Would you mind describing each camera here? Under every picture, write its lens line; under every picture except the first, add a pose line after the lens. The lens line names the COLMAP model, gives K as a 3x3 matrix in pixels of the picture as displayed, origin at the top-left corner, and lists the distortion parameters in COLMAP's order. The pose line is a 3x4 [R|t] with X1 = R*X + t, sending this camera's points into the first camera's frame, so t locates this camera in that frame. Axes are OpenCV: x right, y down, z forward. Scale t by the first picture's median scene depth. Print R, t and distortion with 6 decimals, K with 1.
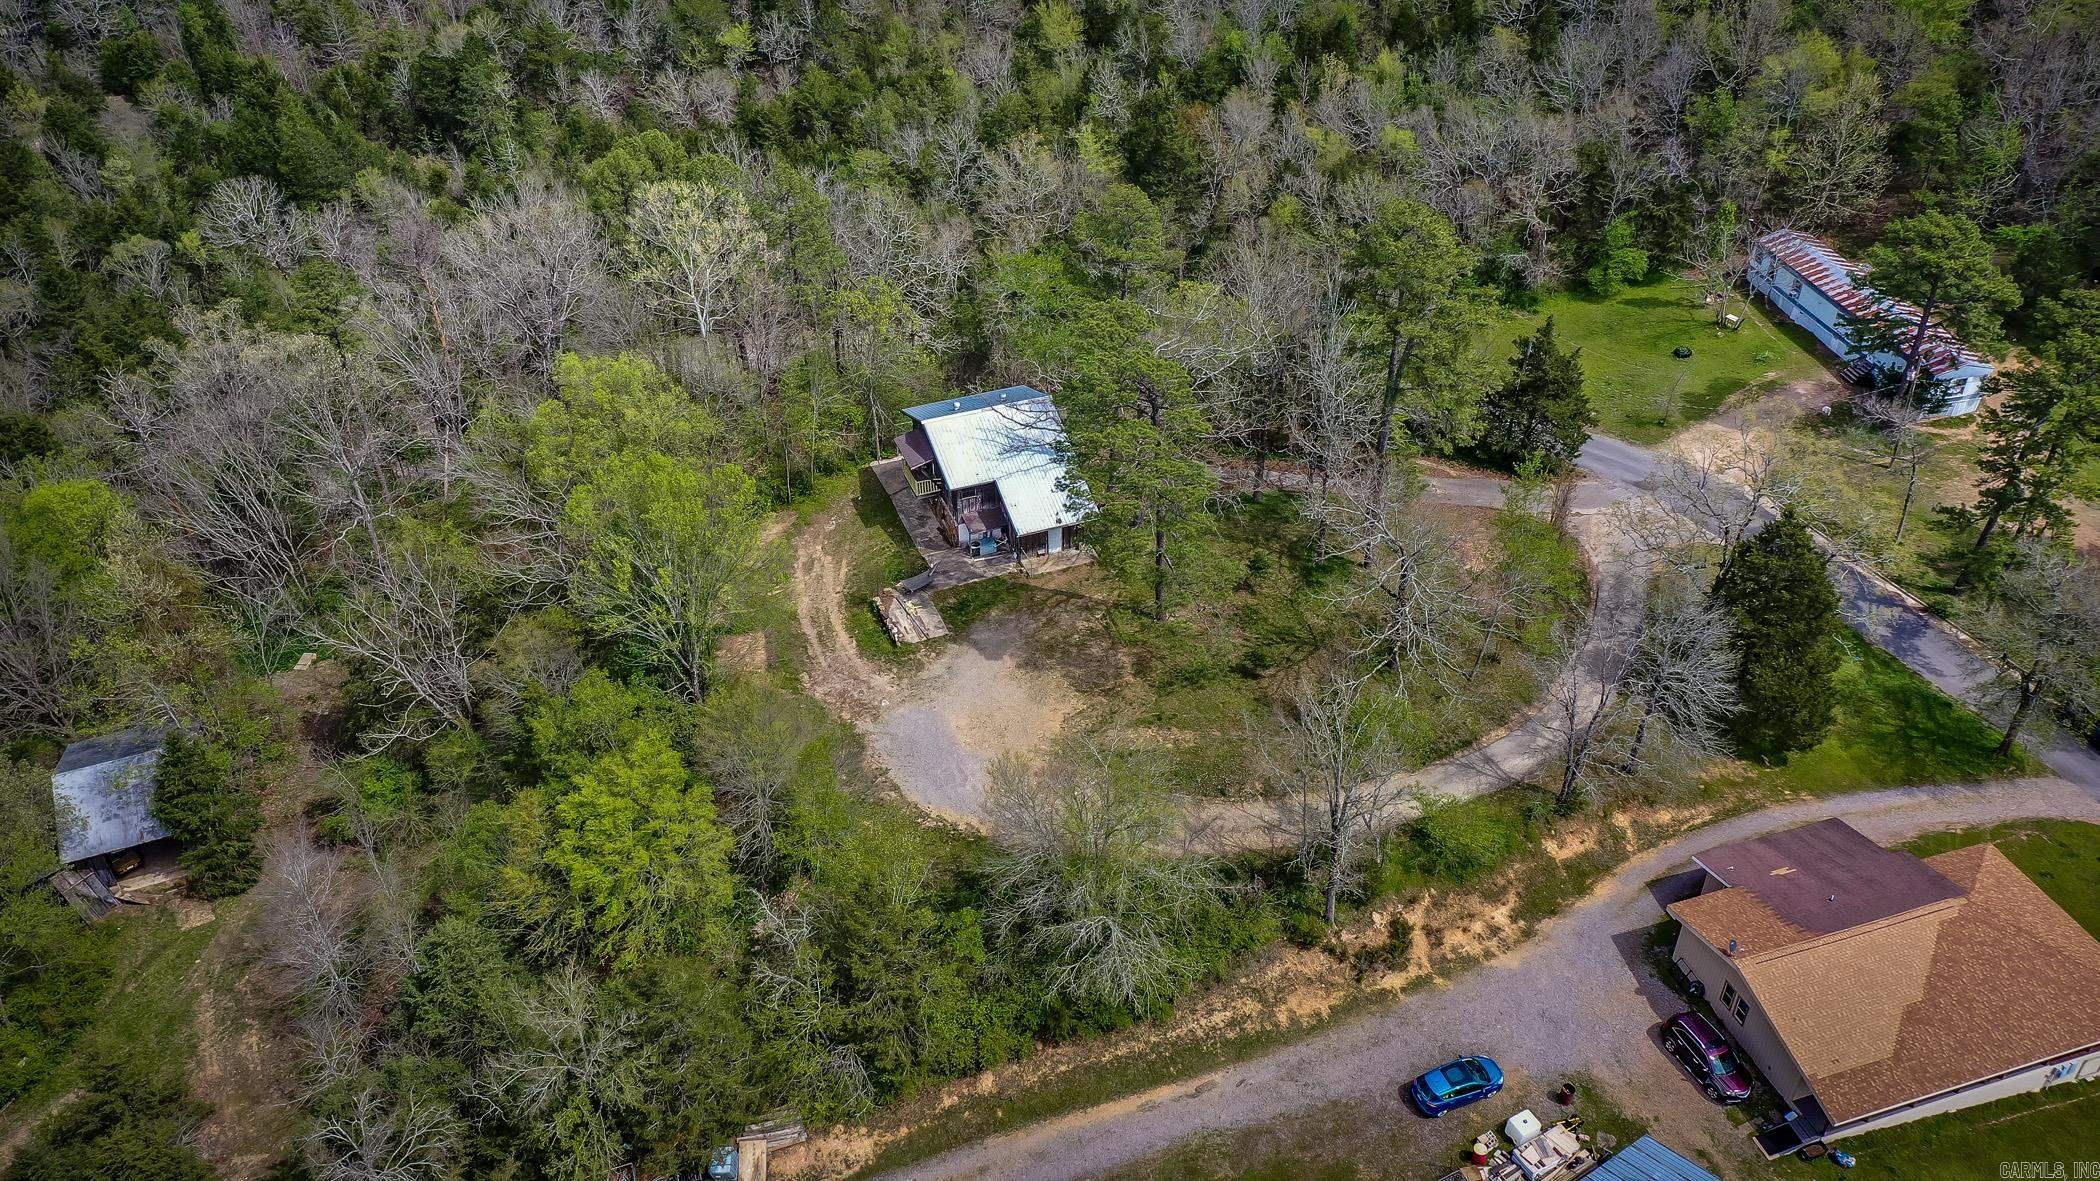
lens RADIAL K [[1686.1, 0, 1058.5], [0, 1686.1, 579.0], [0, 0, 1]] dist [0.027350, 0.003447]
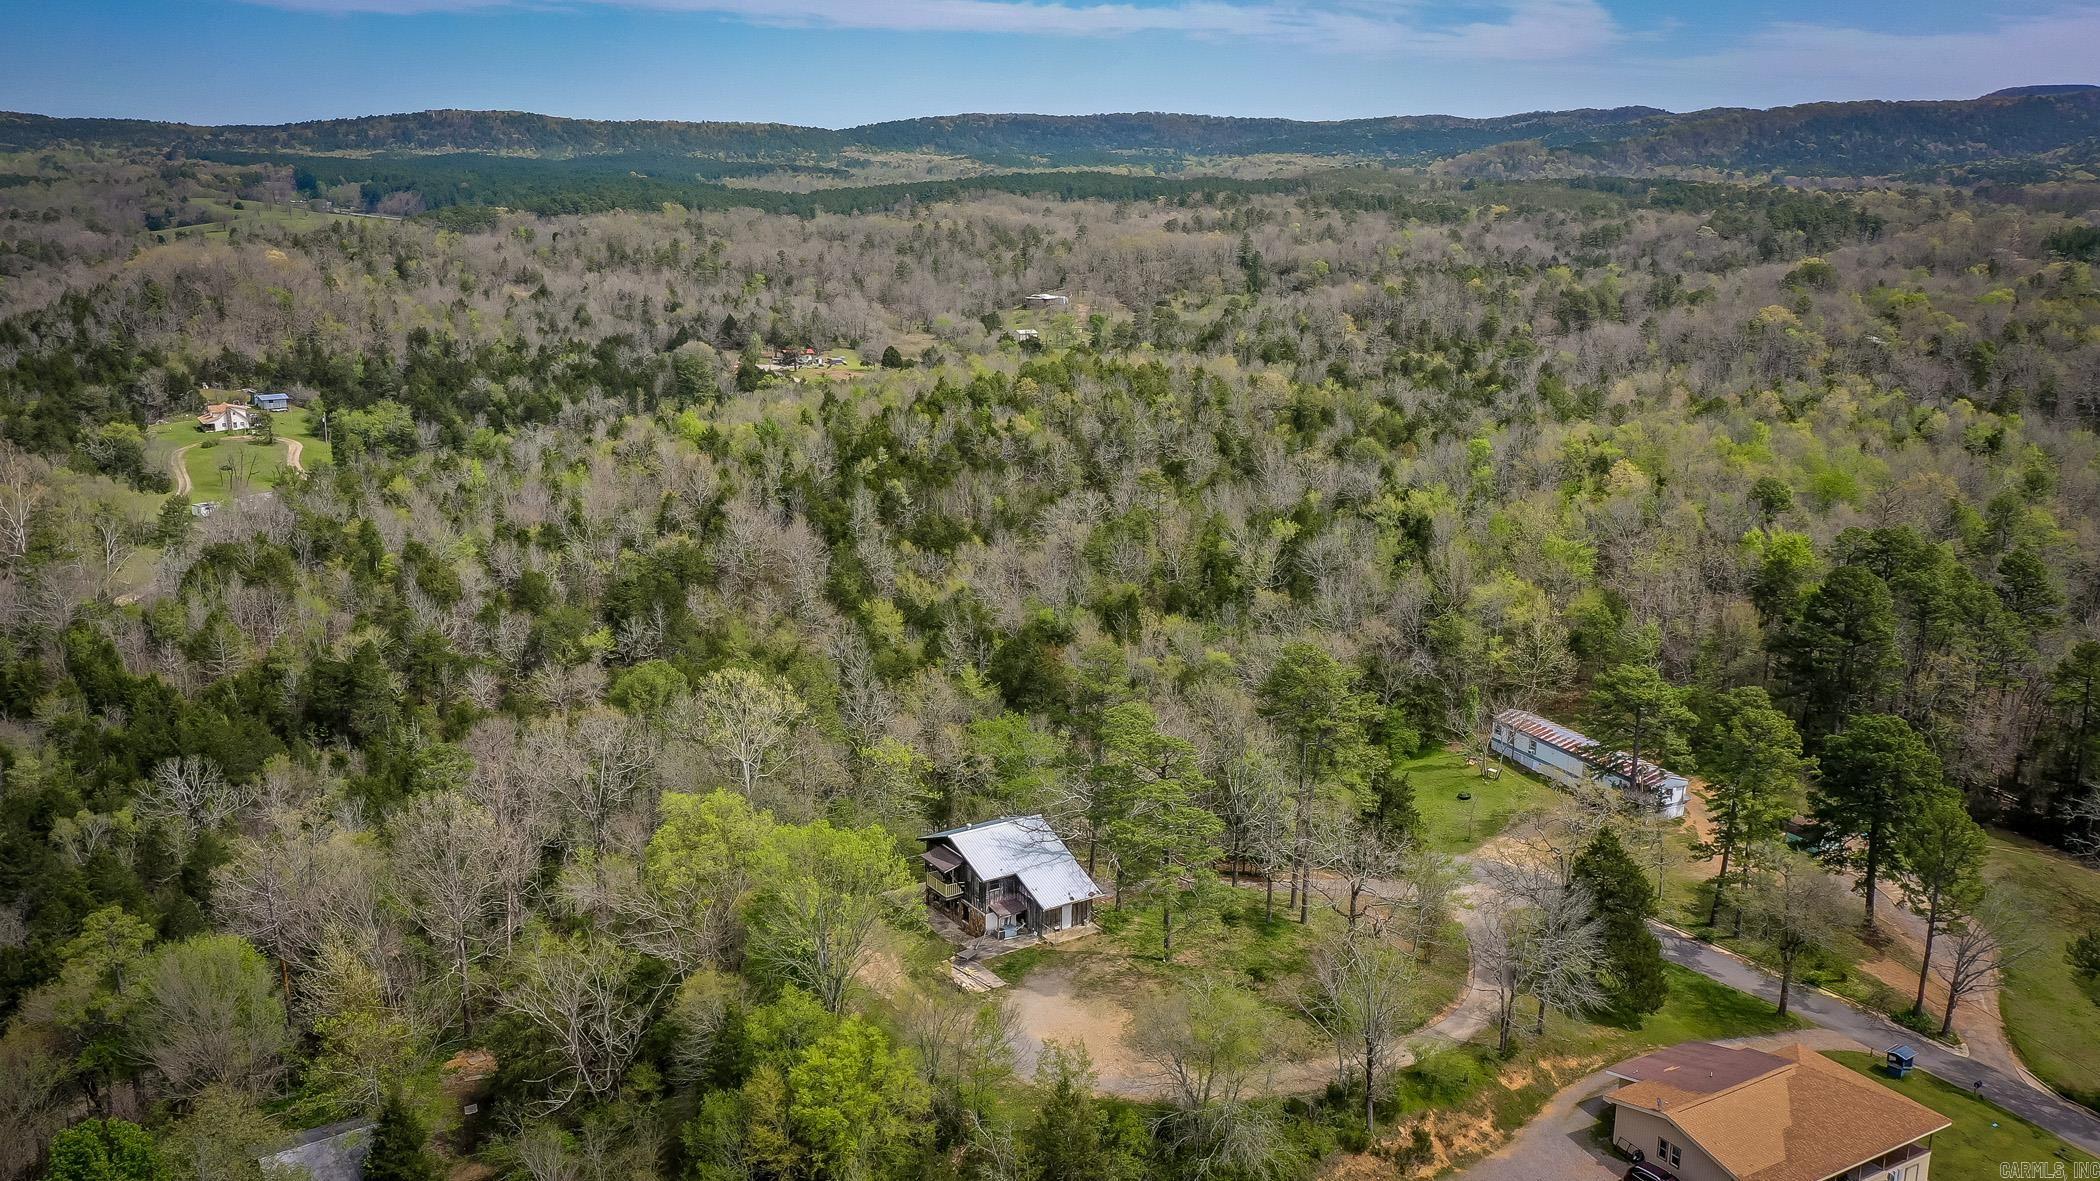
lens RADIAL K [[1739.2, 0, 1063.5], [0, 1739.2, 585.5], [0, 0, 1]] dist [0.026751, 0.007393]
pose [[0.975024, -0.030761, 0.219959, -0.279249], [0.112497, 0.922323, -0.369683, 0.225893], [-0.191501, 0.385195, 0.902747, -0.260295]]
